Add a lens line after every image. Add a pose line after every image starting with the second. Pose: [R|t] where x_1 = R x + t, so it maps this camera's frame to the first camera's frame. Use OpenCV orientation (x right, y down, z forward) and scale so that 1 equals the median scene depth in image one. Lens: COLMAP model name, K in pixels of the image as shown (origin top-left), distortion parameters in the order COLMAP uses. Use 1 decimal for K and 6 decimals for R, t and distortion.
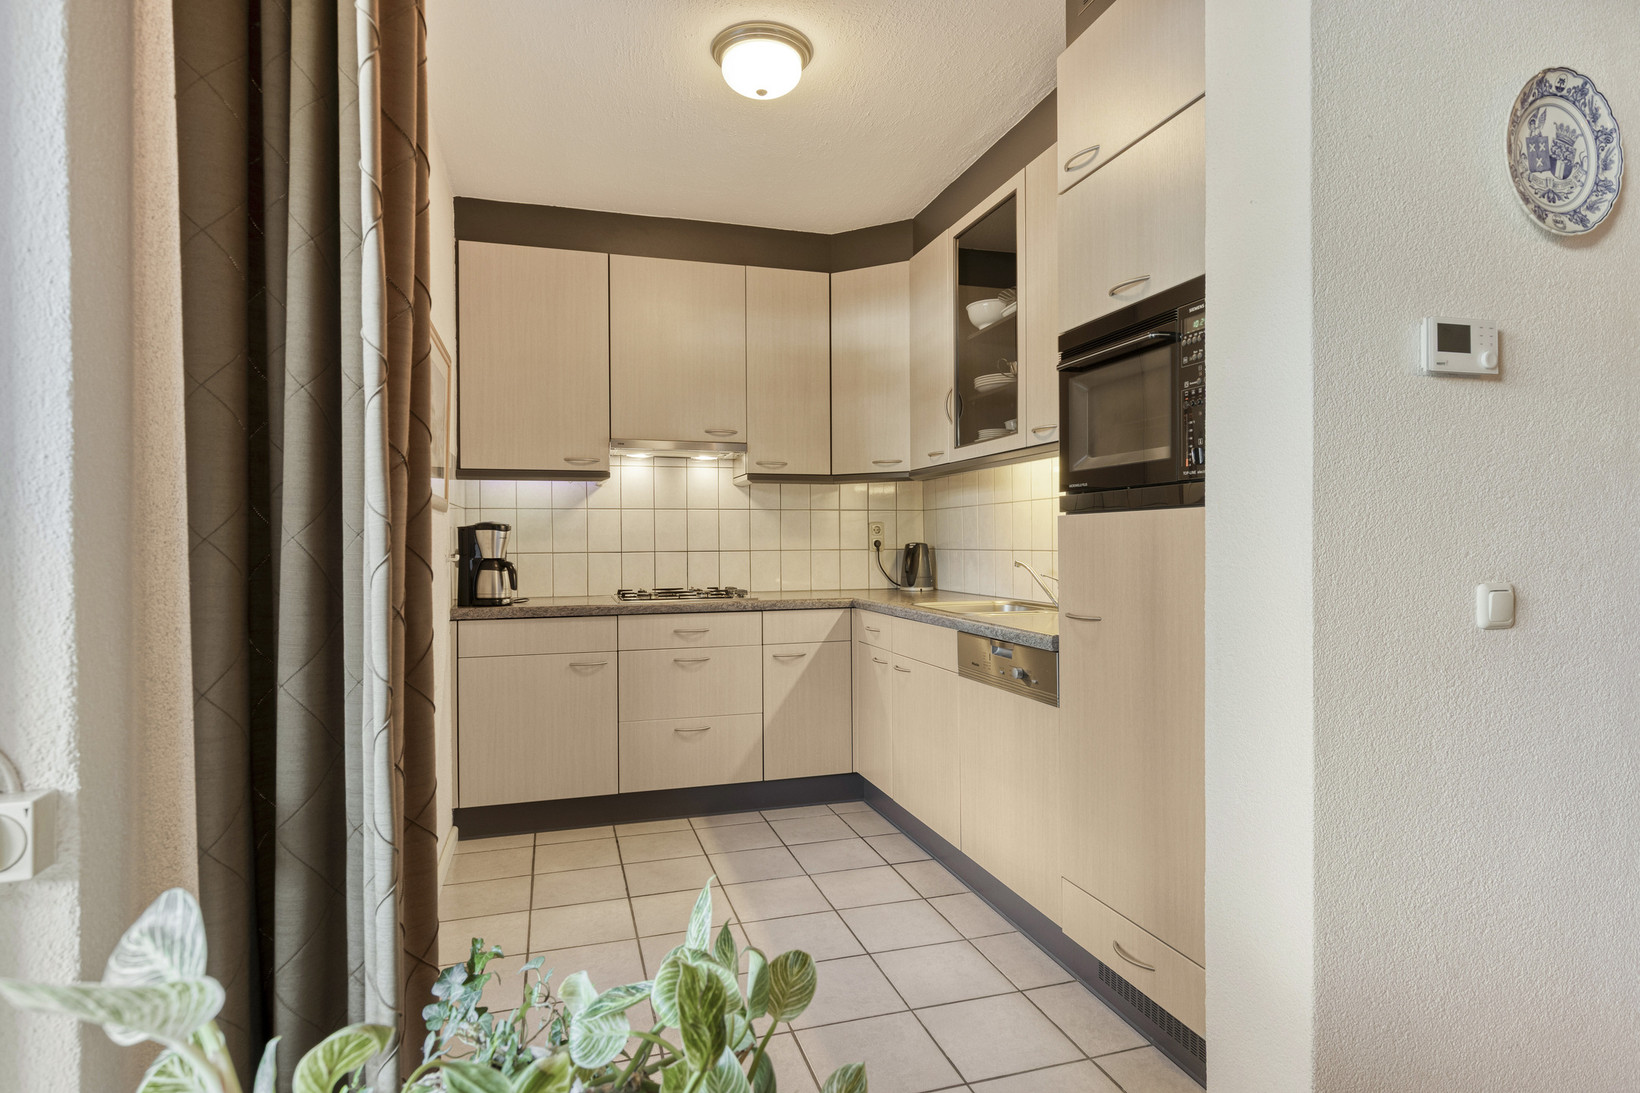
lens RADIAL K [[896.0, 0, 820.4], [0, 896.0, 543.8], [0, 0, 1]] dist [0.000702, 0.000103]
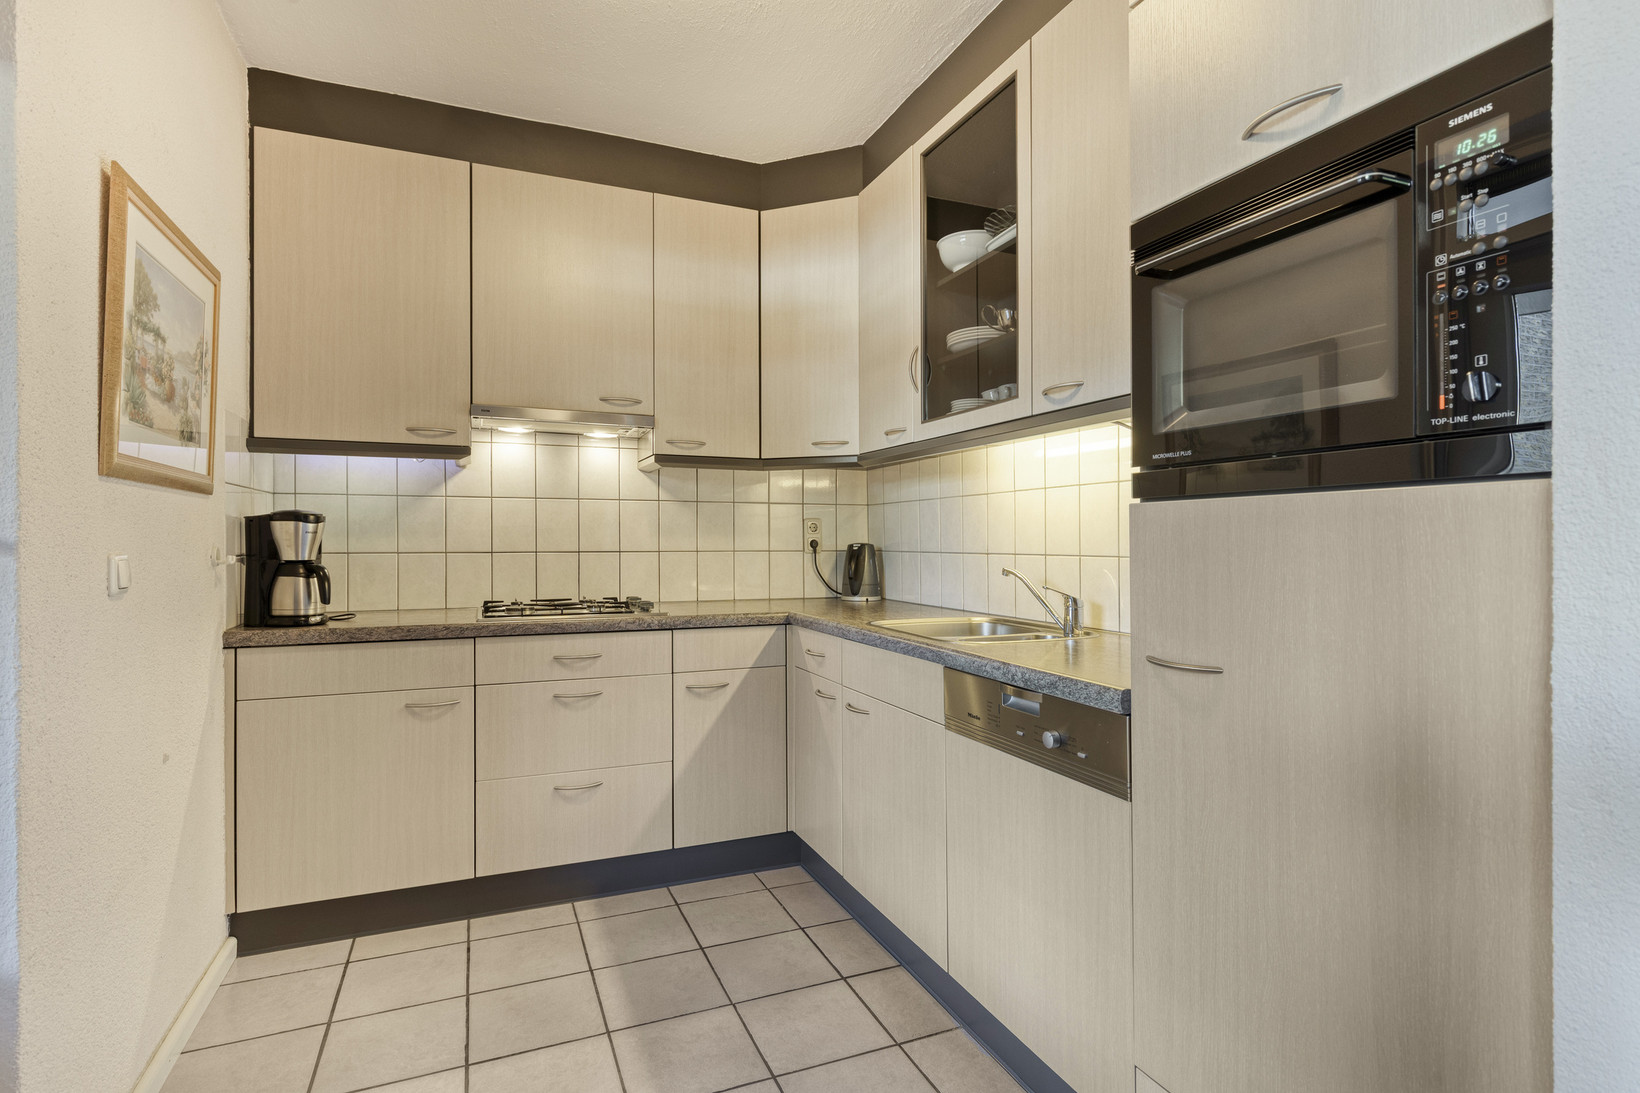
lens RADIAL K [[806.8, 0, 824.8], [0, 806.8, 560.3], [0, 0, 1]] dist [-0.000534, 0.000513]
pose [[0.993910, 0.005070, 0.110080, -0.011367], [-0.007383, 0.999760, 0.020614, -0.000581], [-0.109949, -0.021301, 0.993709, 0.302498]]
